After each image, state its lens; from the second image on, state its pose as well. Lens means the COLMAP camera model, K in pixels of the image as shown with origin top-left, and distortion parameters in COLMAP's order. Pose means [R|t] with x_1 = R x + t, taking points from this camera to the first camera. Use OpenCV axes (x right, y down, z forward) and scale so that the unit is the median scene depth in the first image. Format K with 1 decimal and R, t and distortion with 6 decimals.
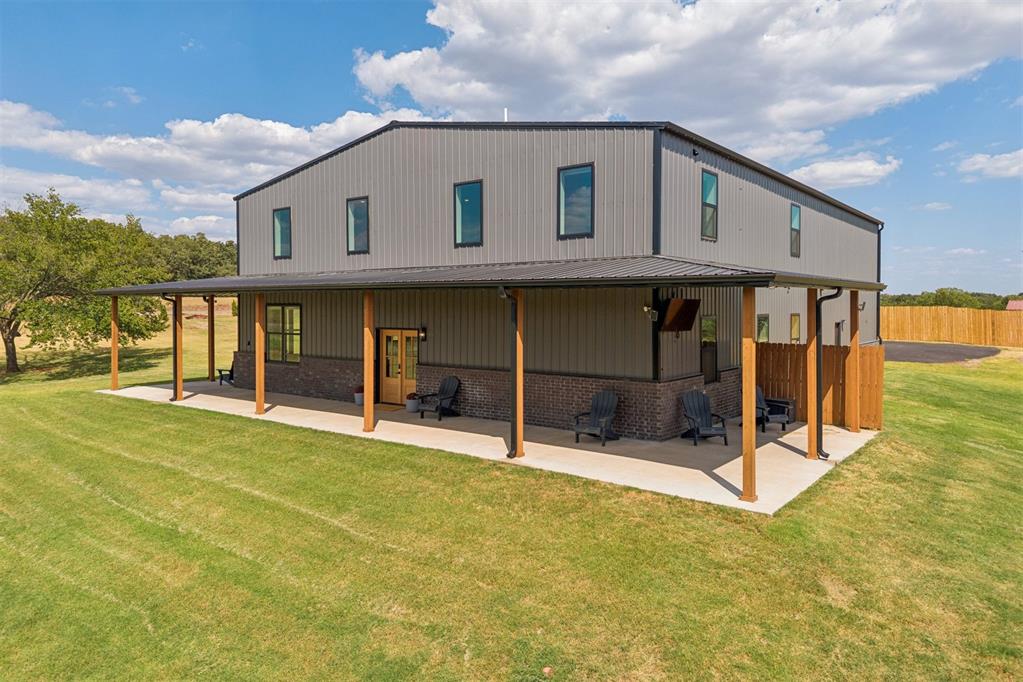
lens RADIAL K [[685.1, 0, 511.8], [0, 685.1, 319.7], [0, 0, 1]] dist [0.002613, 0.001104]
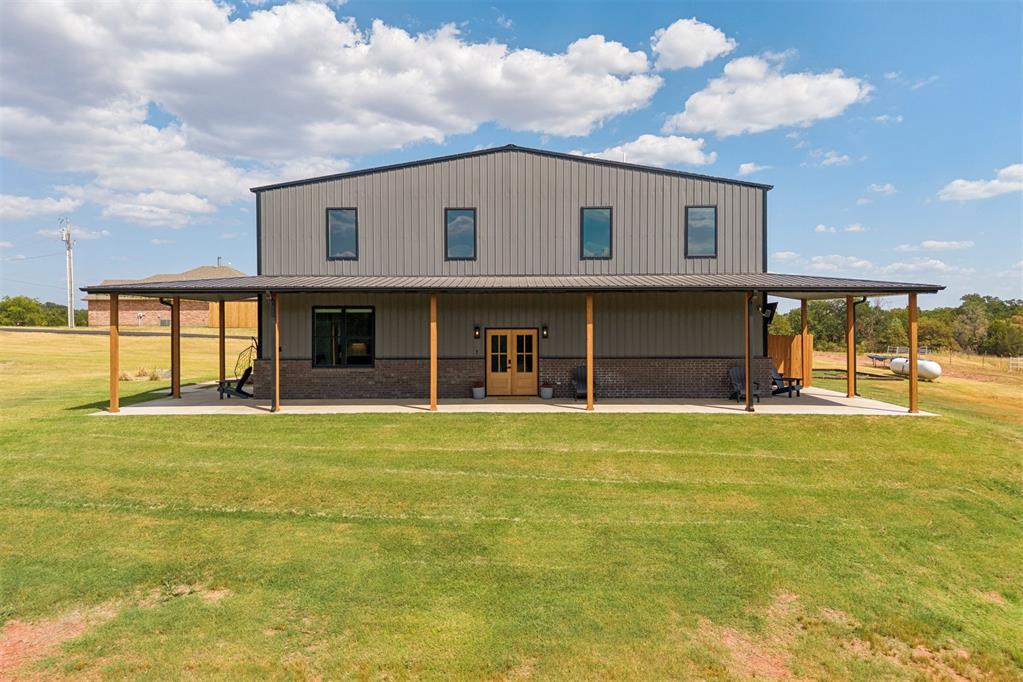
lens RADIAL K [[685.1, 0, 511.8], [0, 685.1, 319.7], [0, 0, 1]] dist [0.002613, 0.001104]
pose [[0.804664, -0.000717, 0.593730, -0.823196], [0.014508, 0.999724, -0.018456, 0.019693], [-0.593553, 0.023464, 0.804453, 0.090899]]
